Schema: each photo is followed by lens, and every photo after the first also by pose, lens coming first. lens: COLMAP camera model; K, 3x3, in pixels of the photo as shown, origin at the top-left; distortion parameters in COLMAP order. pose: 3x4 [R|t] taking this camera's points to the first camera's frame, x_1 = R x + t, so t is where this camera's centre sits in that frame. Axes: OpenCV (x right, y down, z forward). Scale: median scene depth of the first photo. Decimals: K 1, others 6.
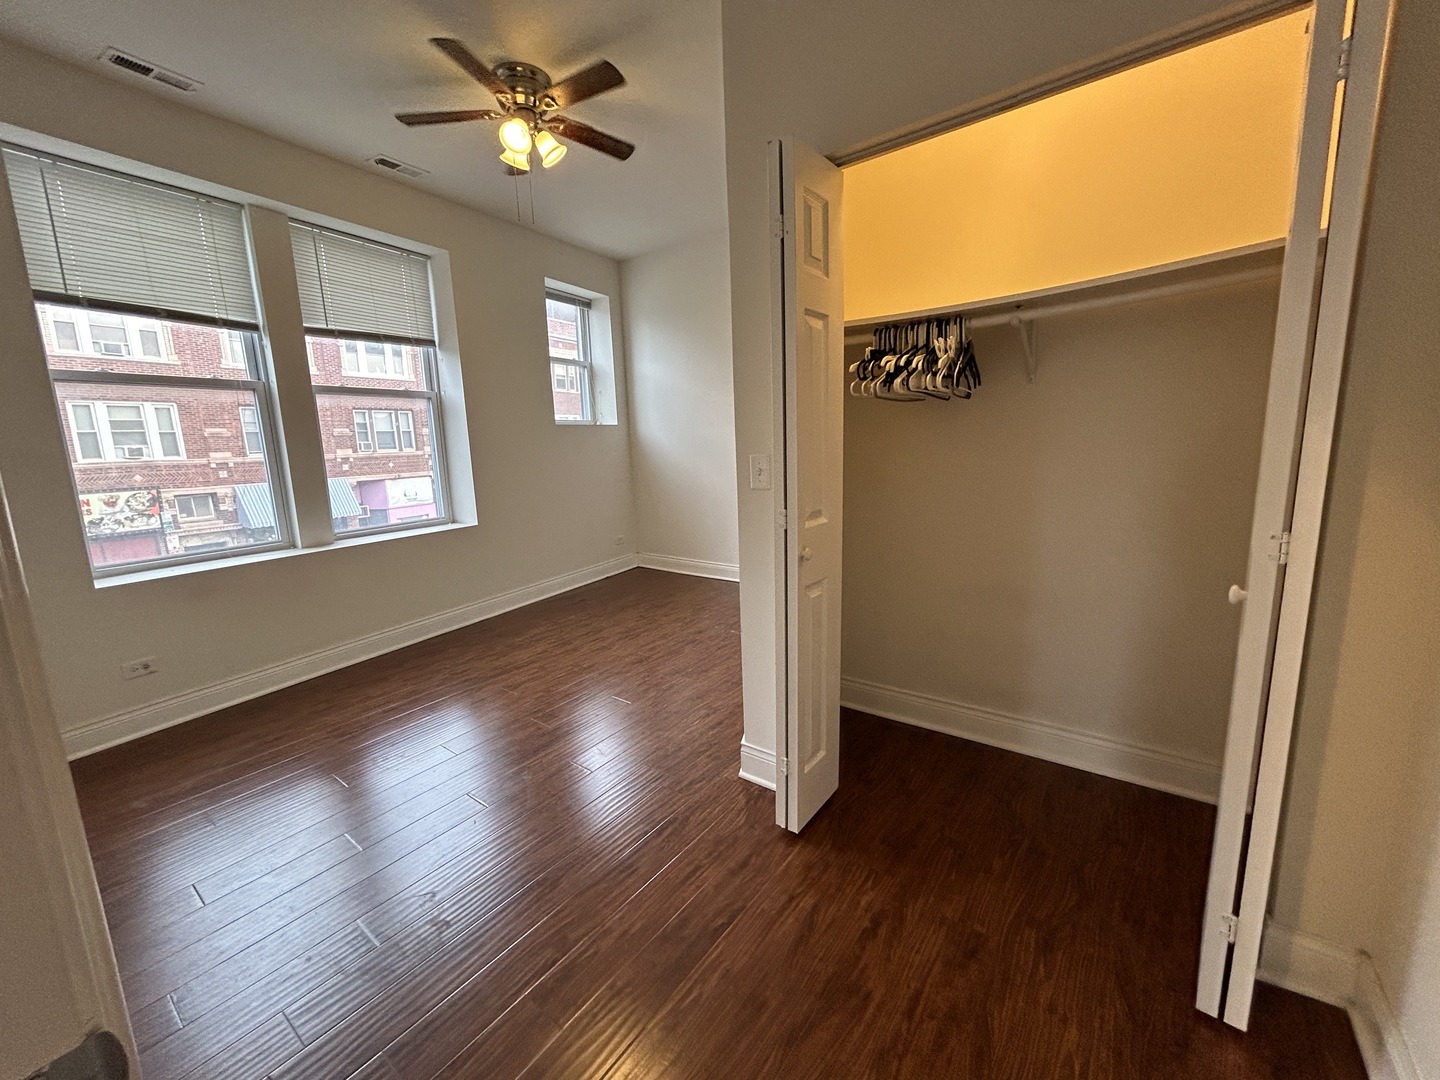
lens RADIAL K [[601.2, 0, 717.0], [0, 601.2, 537.9], [0, 0, 1]] dist [-0.002277, 0.000219]
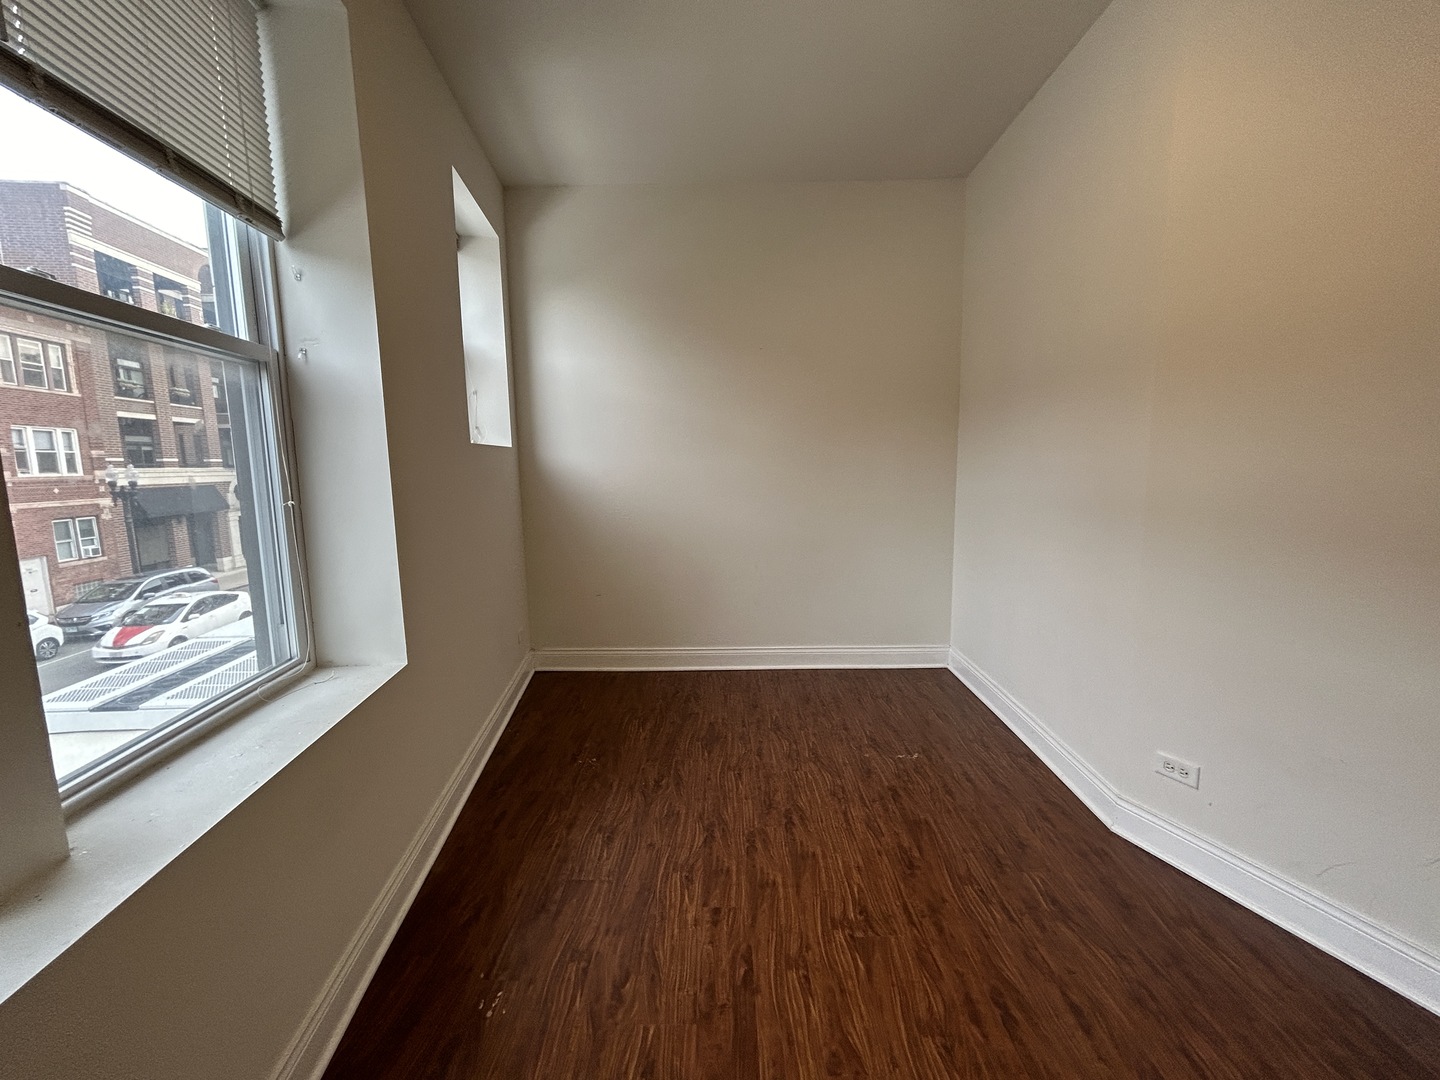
lens RADIAL K [[601.2, 0, 717.0], [0, 601.2, 537.9], [0, 0, 1]] dist [-0.002277, 0.000219]
pose [[0.796552, -0.056851, 0.601890, -0.501530], [0.088146, 0.995851, -0.022591, -0.086151], [-0.598109, 0.071049, 0.798259, 0.542682]]
